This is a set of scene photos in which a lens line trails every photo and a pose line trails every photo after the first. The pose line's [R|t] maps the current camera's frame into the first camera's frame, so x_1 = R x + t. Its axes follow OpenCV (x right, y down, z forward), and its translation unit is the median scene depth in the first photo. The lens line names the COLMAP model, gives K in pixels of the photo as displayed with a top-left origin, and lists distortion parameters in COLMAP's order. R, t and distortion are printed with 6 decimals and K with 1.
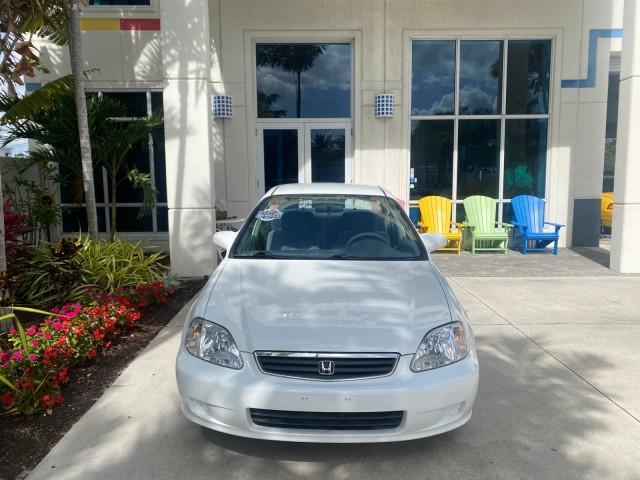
lens RADIAL K [[490.6, 0, 321.3], [0, 490.6, 239.5], [0, 0, 1]] dist [0.027548, -0.032084]
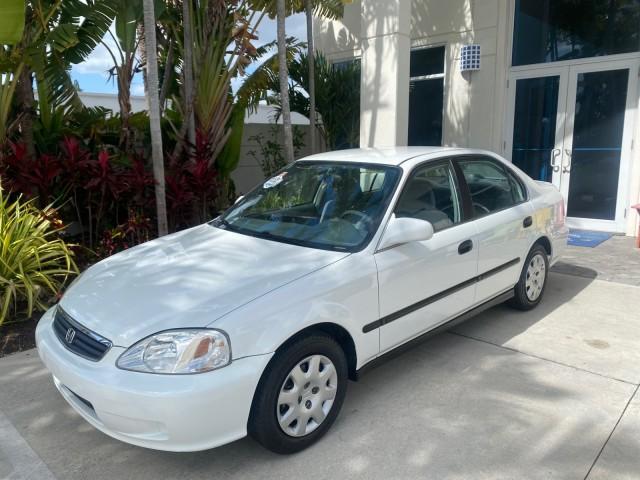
lens RADIAL K [[490.6, 0, 314.6], [0, 490.6, 236.9], [0, 0, 1]] dist [0.027548, -0.032084]
pose [[0.707770, 0.127705, -0.694804, 0.266648], [-0.075332, 0.991561, 0.105511, -0.022100], [0.702415, -0.022337, 0.711417, 0.161074]]
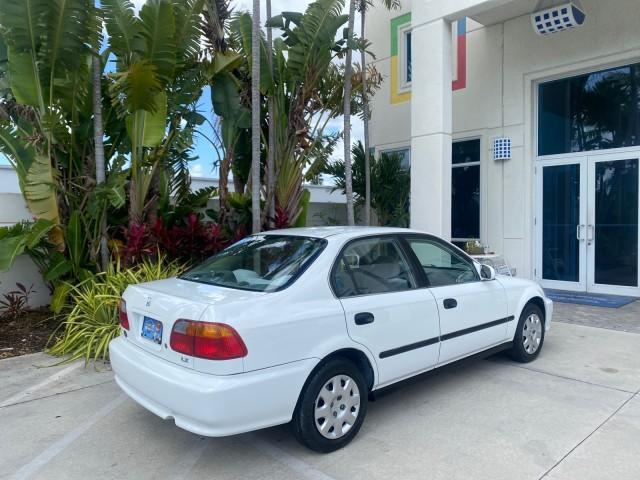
lens RADIAL K [[490.6, 0, 316.8], [0, 490.6, 237.1], [0, 0, 1]] dist [0.027548, -0.032084]
pose [[0.657829, 0.024688, -0.752763, 0.346033], [-0.084140, 0.995615, -0.040876, -0.004669], [0.748453, 0.090227, 0.657022, 0.021371]]
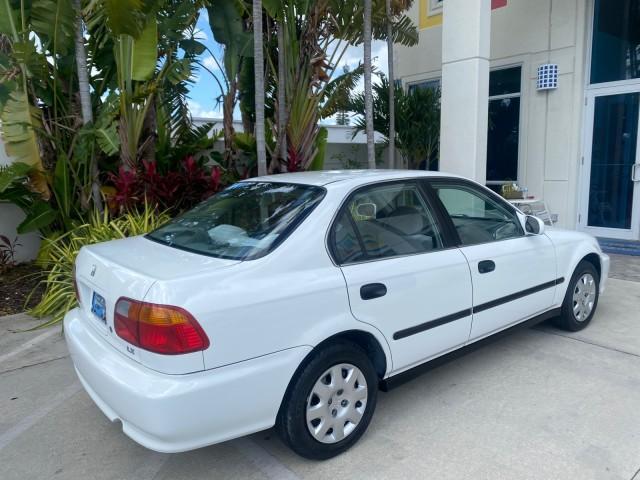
lens RADIAL K [[490.6, 0, 316.9], [0, 490.6, 236.5], [0, 0, 1]] dist [0.027548, -0.032084]
pose [[0.616204, 0.108546, -0.780071, 0.291982], [-0.076746, 0.994019, 0.077692, -0.012266], [0.783838, 0.011993, 0.620849, 0.092431]]
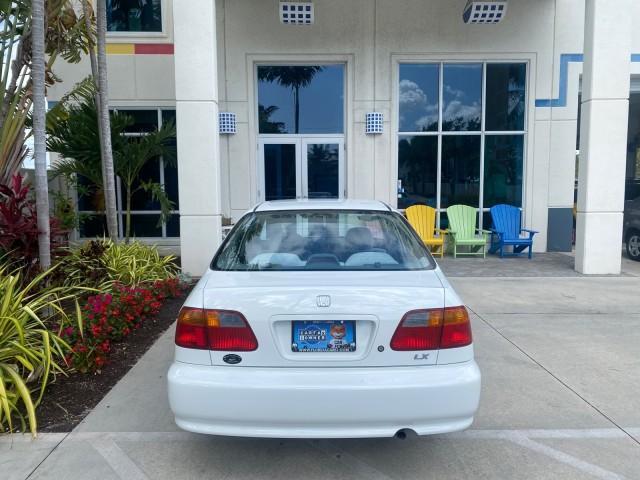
lens RADIAL K [[490.6, 0, 320.2], [0, 490.6, 238.8], [0, 0, 1]] dist [0.027548, -0.032084]
pose [[0.999997, 0.002184, 0.000981, 0.007233], [-0.002164, 0.999805, -0.019605, 0.008862], [-0.001023, 0.019603, 0.999807, -0.093518]]
